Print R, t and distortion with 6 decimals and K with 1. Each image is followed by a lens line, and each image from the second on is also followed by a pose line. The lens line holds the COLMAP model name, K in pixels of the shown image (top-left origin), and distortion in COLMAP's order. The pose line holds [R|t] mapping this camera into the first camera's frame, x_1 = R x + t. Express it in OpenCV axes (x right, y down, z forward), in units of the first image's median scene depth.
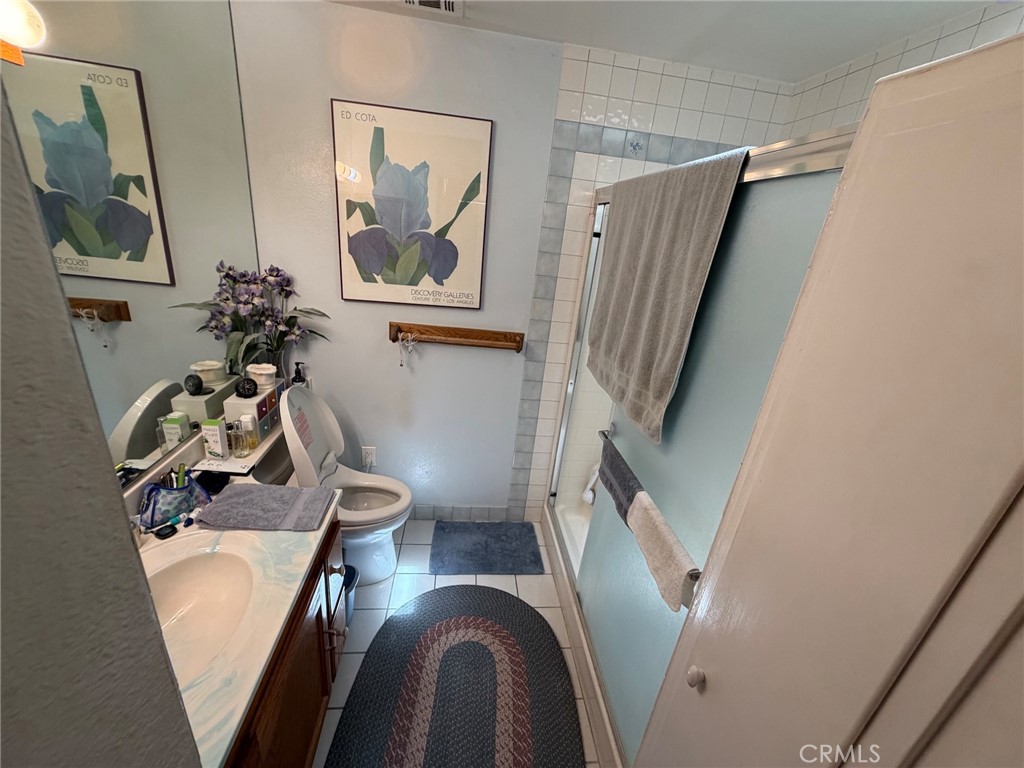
lens RADIAL K [[409.2, 0, 512.4], [0, 409.2, 385.2], [0, 0, 1]] dist [-0.001673, 0.000356]
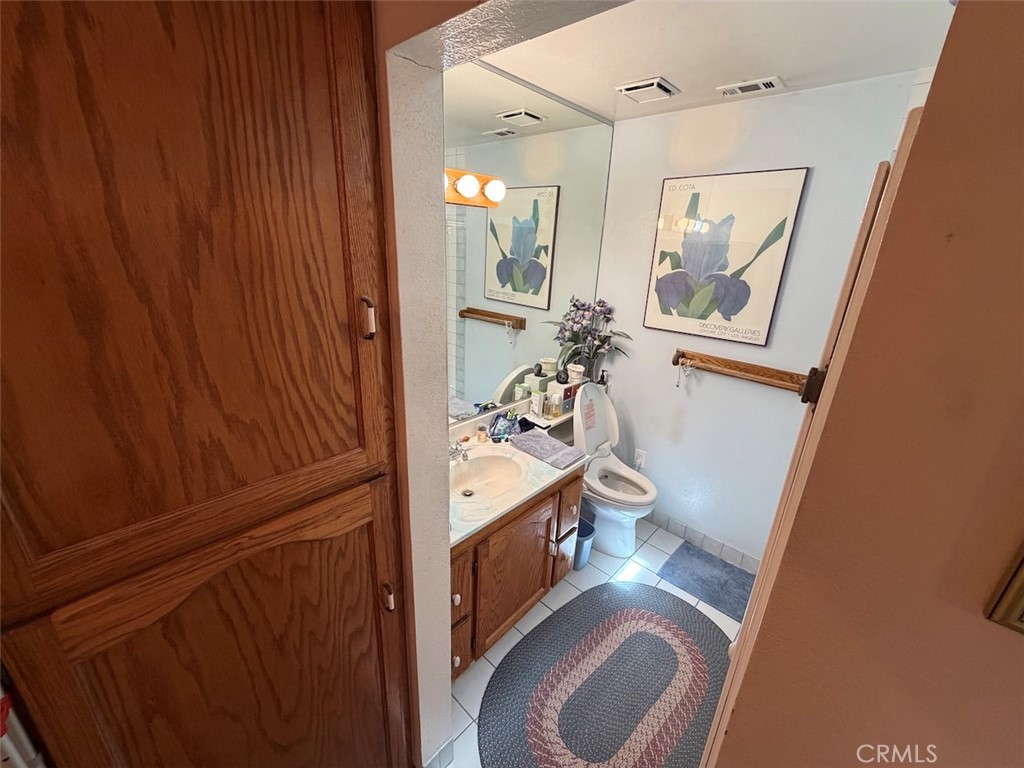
lens RADIAL K [[409.2, 0, 508.7], [0, 409.2, 384.3], [0, 0, 1]] dist [-0.001673, 0.000356]
pose [[0.652430, 0.175287, -0.737299, 0.304668], [-0.244020, 0.969660, 0.014598, 0.052348], [0.717488, 0.170392, 0.675409, -0.142501]]
